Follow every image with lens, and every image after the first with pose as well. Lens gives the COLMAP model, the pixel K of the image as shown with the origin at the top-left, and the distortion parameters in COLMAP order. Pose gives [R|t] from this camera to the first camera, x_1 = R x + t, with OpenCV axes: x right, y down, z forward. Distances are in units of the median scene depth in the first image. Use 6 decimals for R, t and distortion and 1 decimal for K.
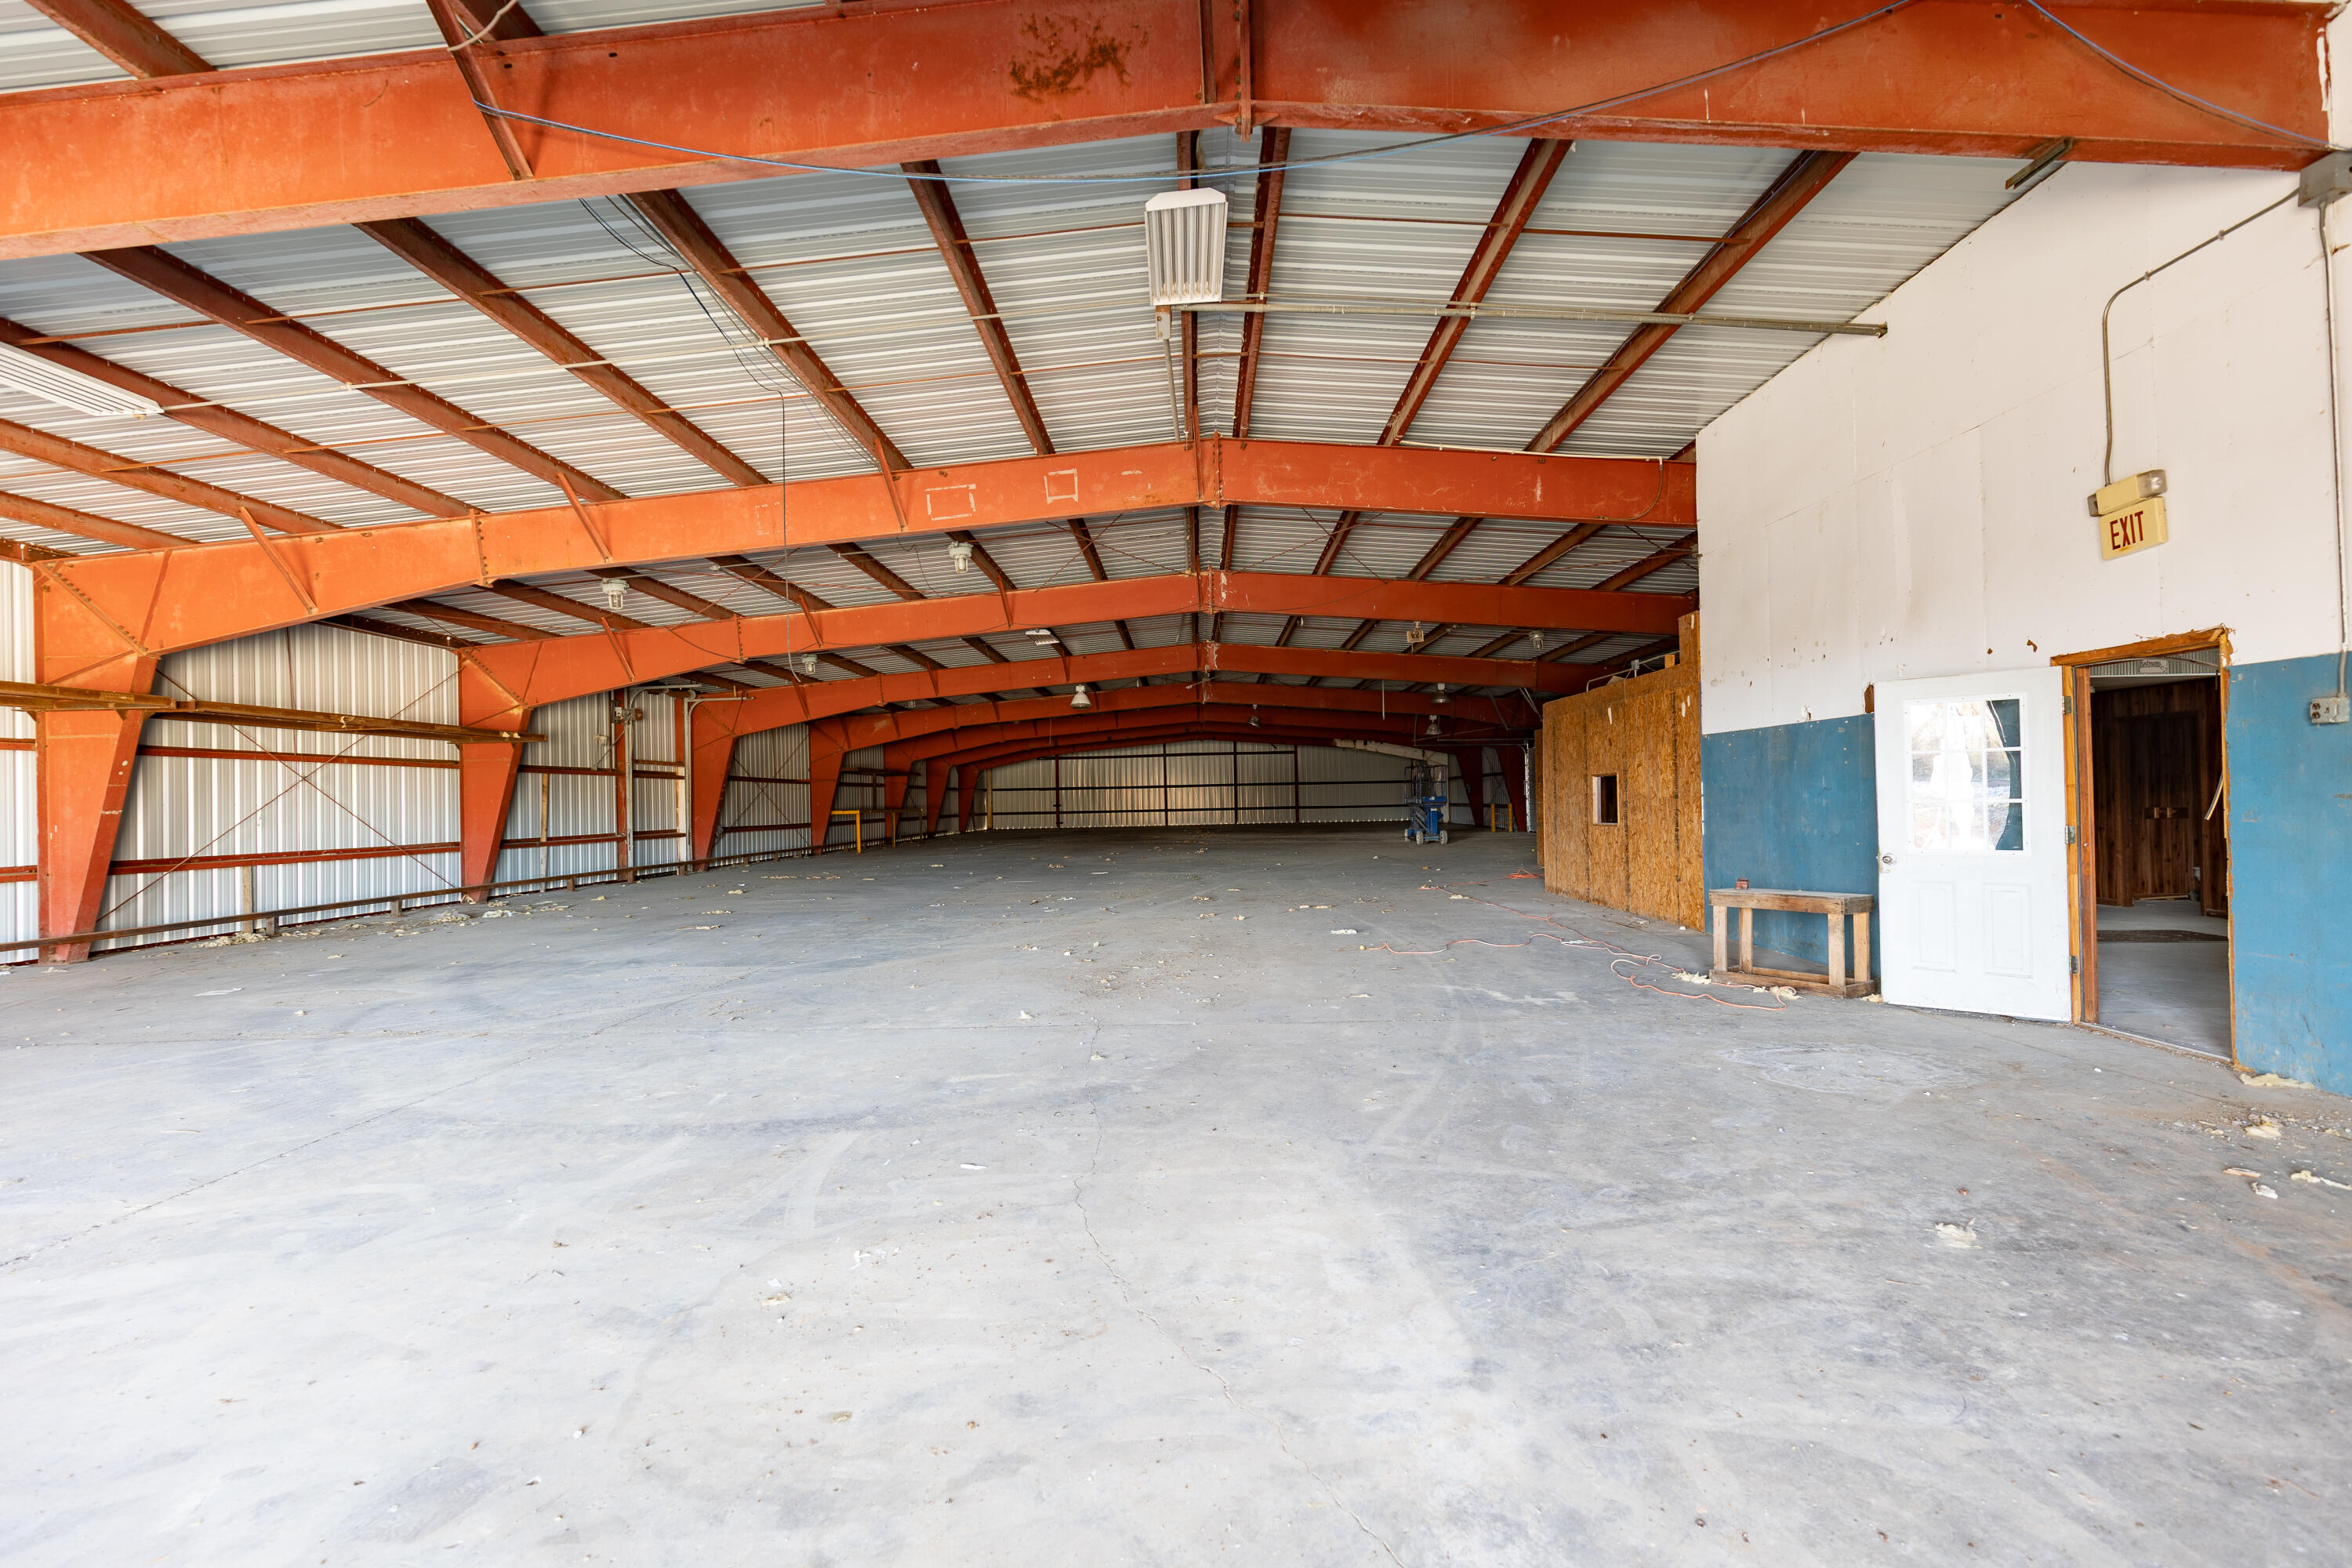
lens RADIAL K [[1066.0, 0, 1176.0], [0, 1066.0, 784.0], [0, 0, 1]] dist [-0.000098, 0.000101]
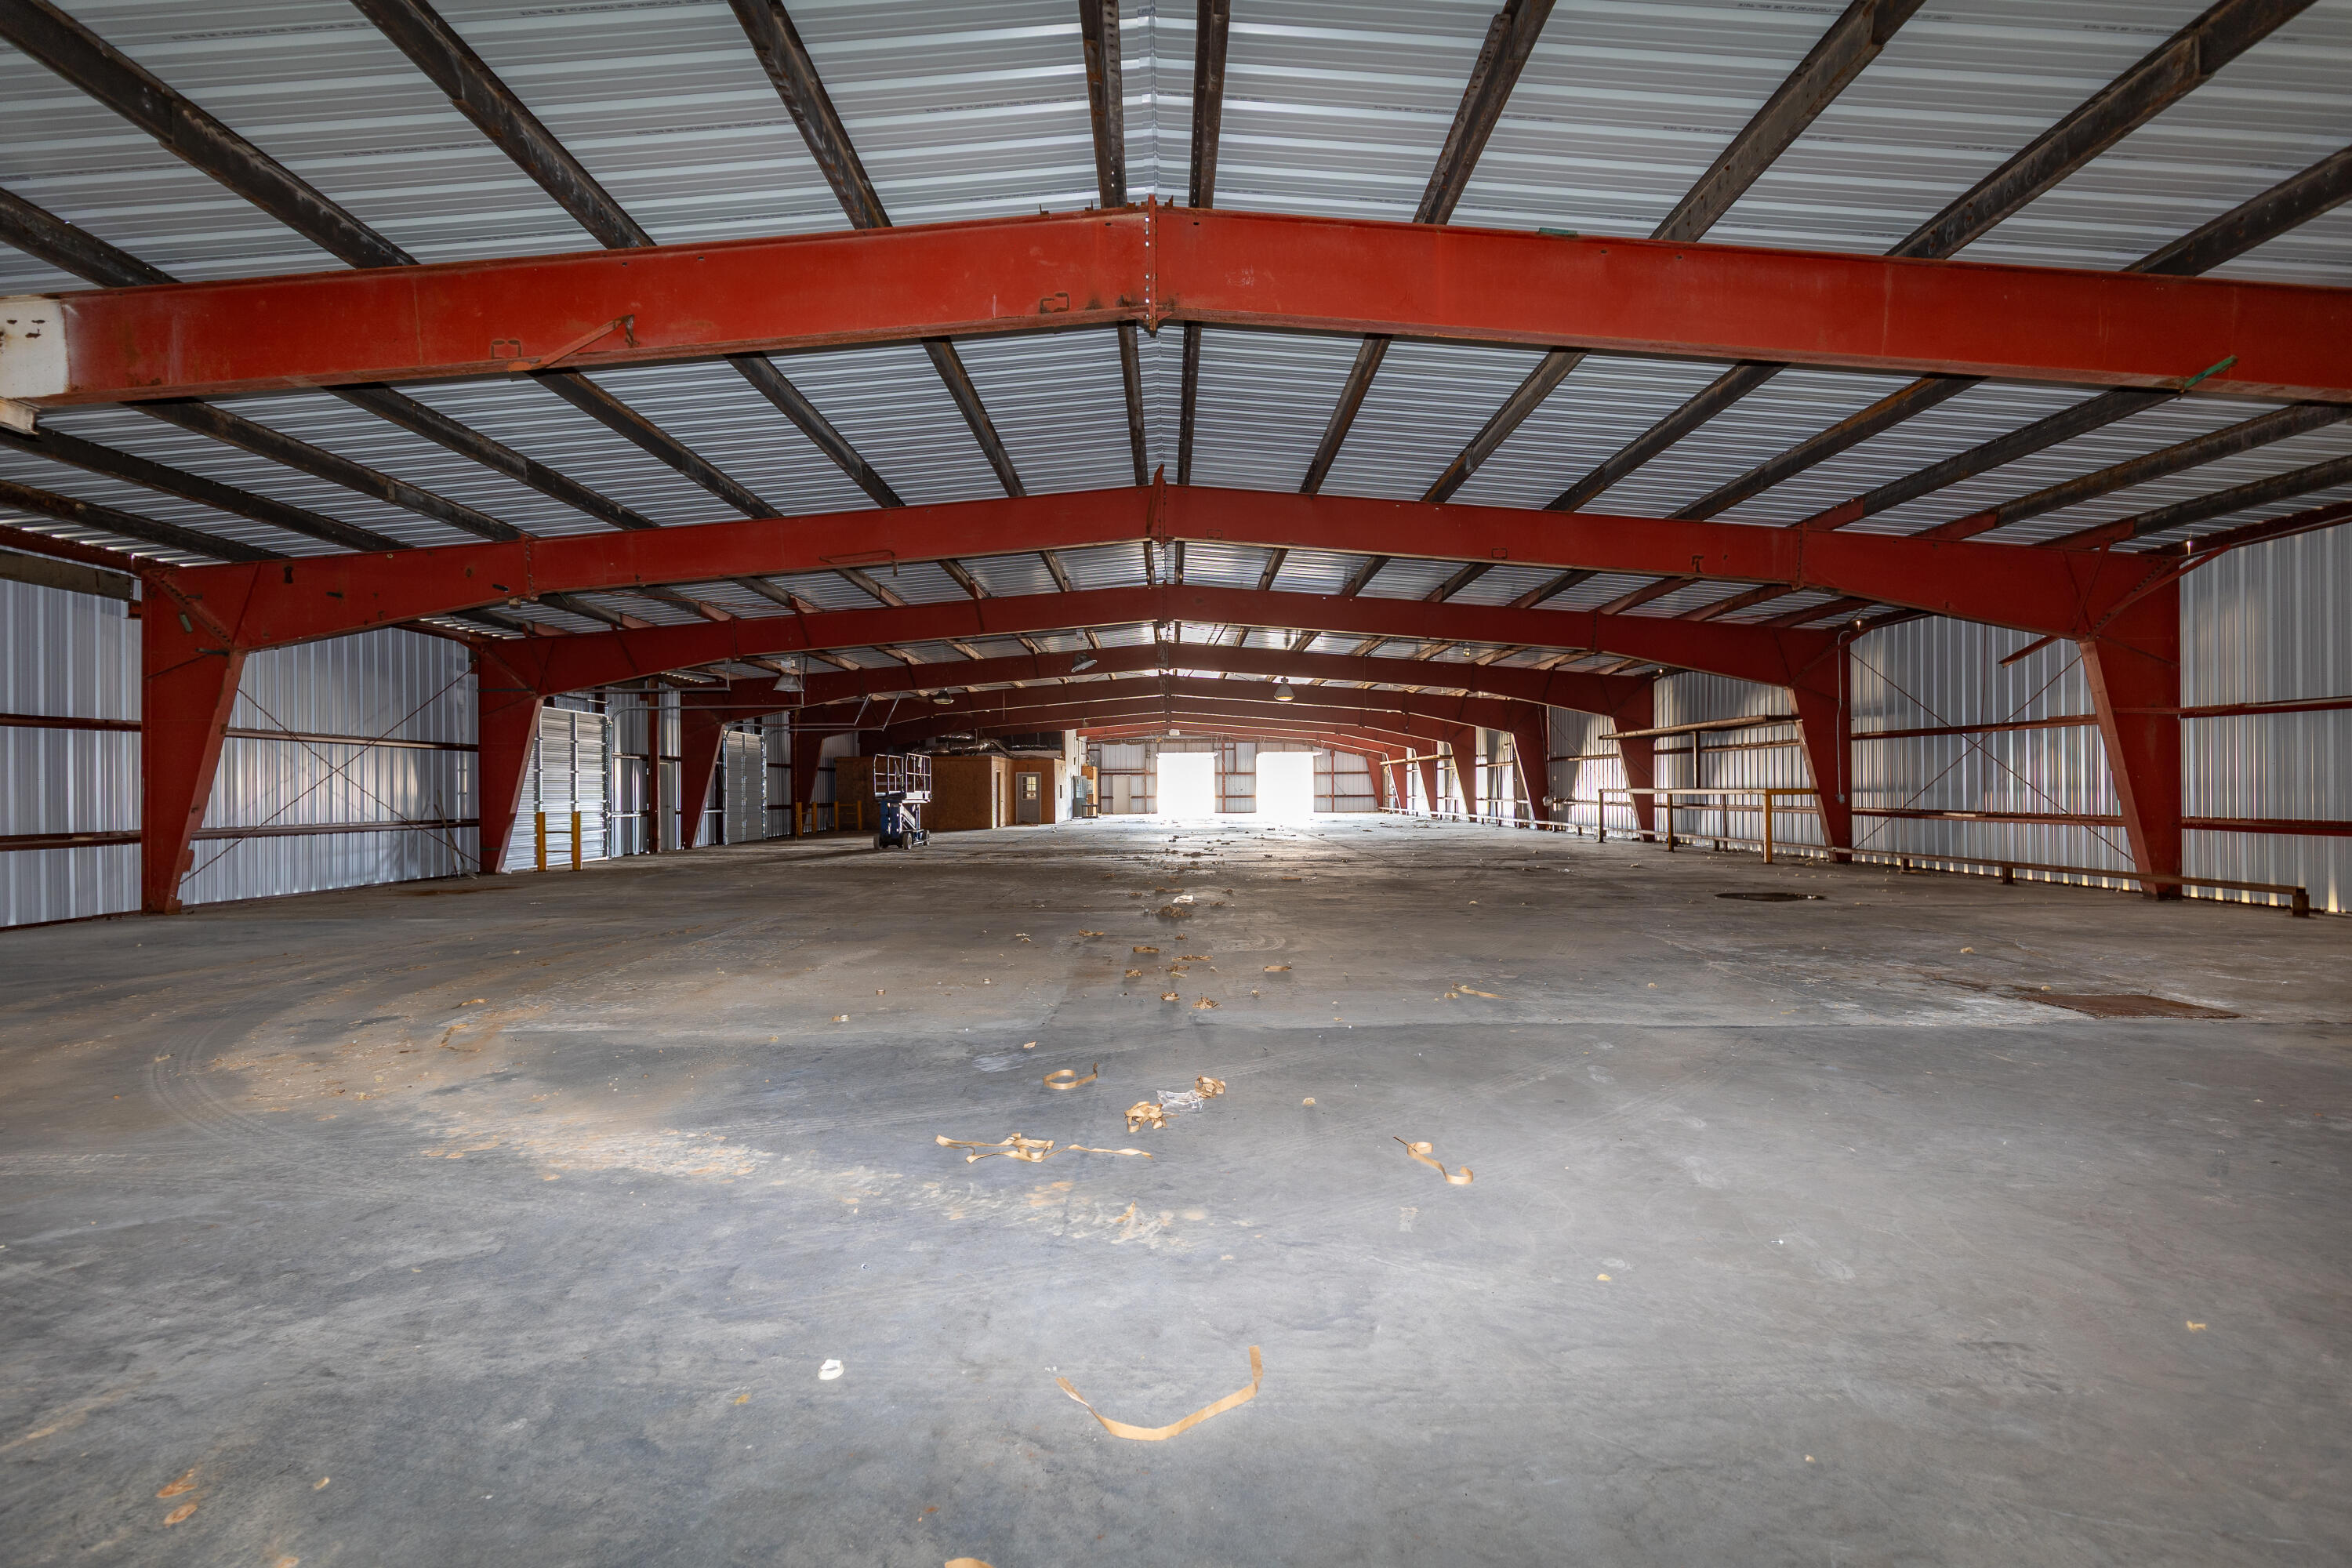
lens RADIAL K [[1066.0, 0, 1176.0], [0, 1066.0, 784.0], [0, 0, 1]] dist [-0.000098, 0.000101]
pose [[0.998141, 0.017564, 0.058357, -0.002306], [-0.018041, 0.999808, 0.007654, -0.008651], [-0.058211, -0.008692, 0.998266, -0.210164]]
